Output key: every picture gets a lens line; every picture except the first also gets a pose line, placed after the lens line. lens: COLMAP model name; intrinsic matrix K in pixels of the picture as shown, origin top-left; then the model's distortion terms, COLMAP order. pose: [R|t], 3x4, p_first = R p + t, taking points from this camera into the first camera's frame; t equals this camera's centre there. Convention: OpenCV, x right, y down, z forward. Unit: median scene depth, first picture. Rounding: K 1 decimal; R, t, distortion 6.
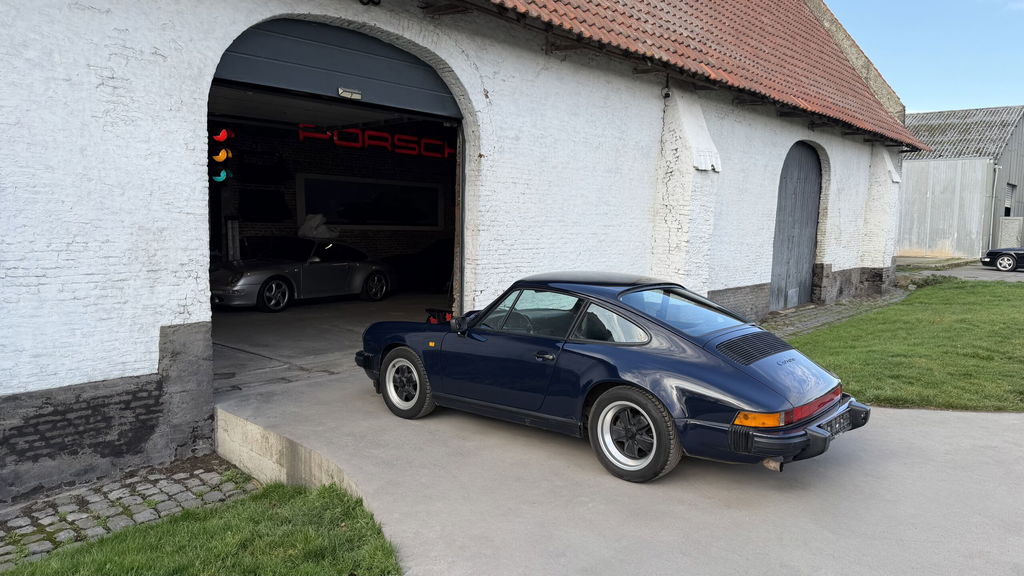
lens RADIAL K [[762.9, 0, 510.2], [0, 762.9, 287.8], [0, 0, 1]] dist [0.021765, -0.053536]
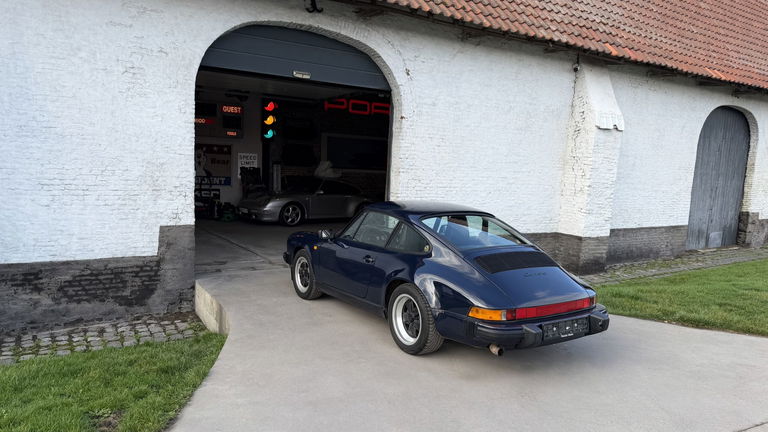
lens RADIAL K [[572.2, 0, 380.4], [0, 572.2, 218.4], [0, 0, 1]] dist [0.021765, -0.053536]
pose [[0.953941, 0.045589, -0.296509, 0.276159], [-0.048016, 0.998846, -0.000904, 0.012712], [0.296126, 0.015099, 0.955030, 0.011723]]
